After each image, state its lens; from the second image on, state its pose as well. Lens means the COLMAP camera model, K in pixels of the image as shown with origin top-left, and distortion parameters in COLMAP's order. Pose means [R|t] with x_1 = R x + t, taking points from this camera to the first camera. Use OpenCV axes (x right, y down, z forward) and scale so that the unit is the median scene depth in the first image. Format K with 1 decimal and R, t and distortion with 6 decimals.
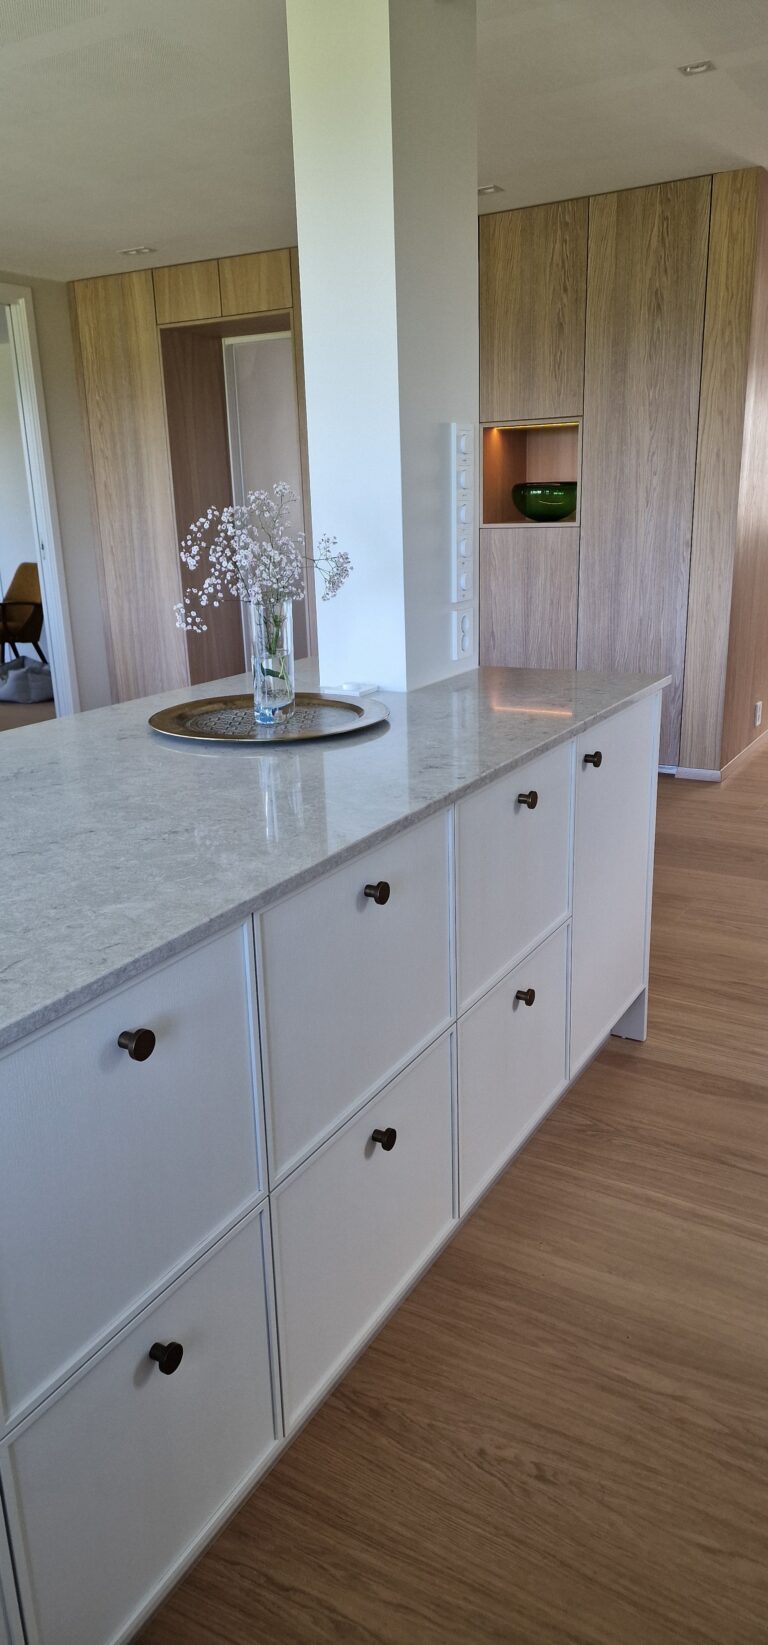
lens RADIAL K [[1088.3, 0, 389.5], [0, 1088.3, 843.2], [0, 0, 1]] dist [0.129335, -0.133584]
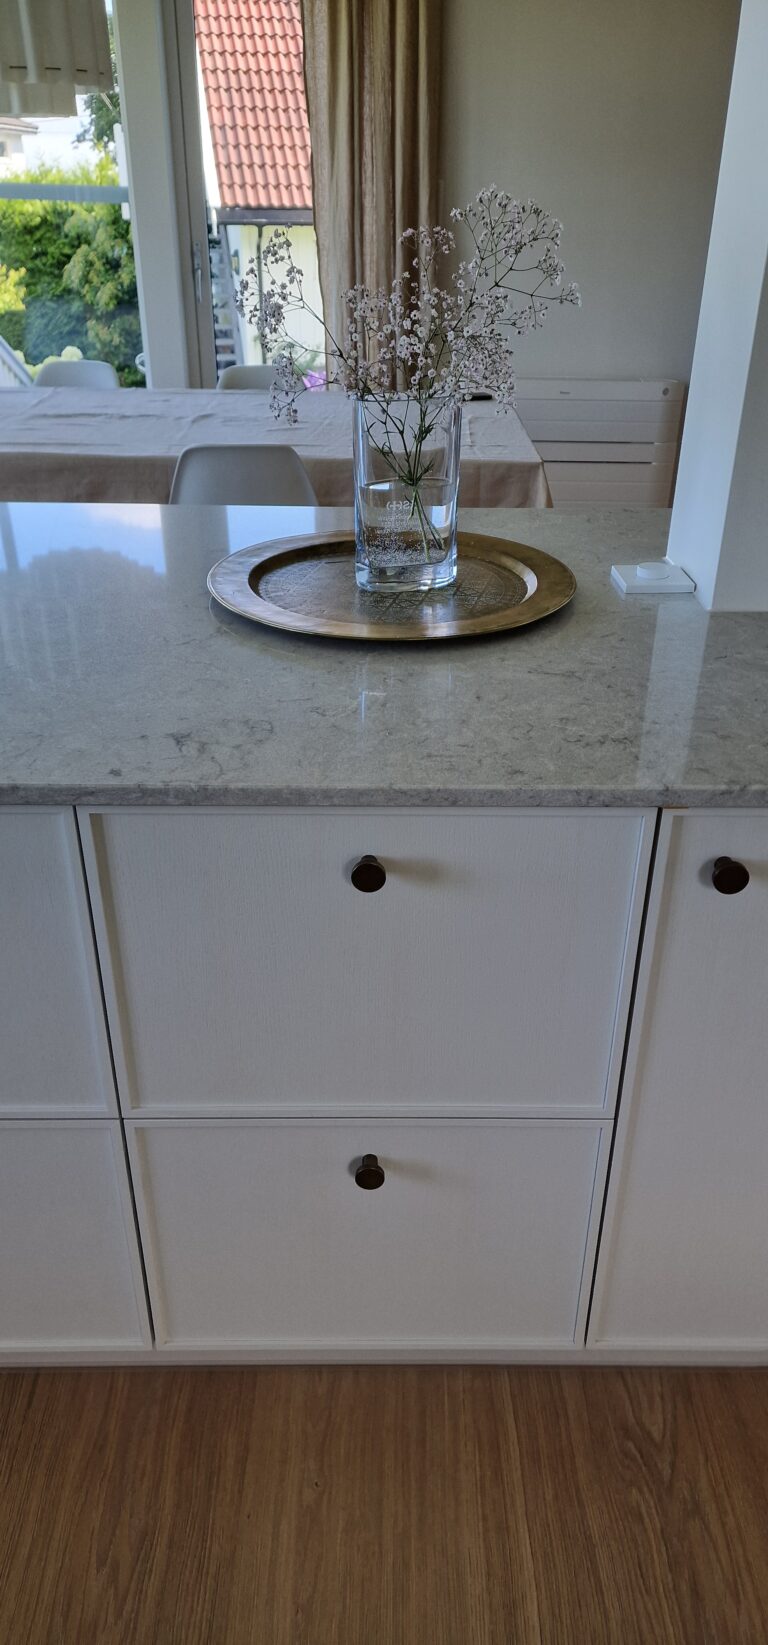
lens RADIAL K [[1224.9, 0, 384.0], [0, 1224.9, 822.5], [0, 0, 1]] dist [0.153175, -0.216022]
pose [[0.511140, 0.491743, -0.704929, 0.485170], [-0.287864, 0.870740, 0.398681, -0.269762], [0.809859, -0.000858, 0.586625, 0.624186]]
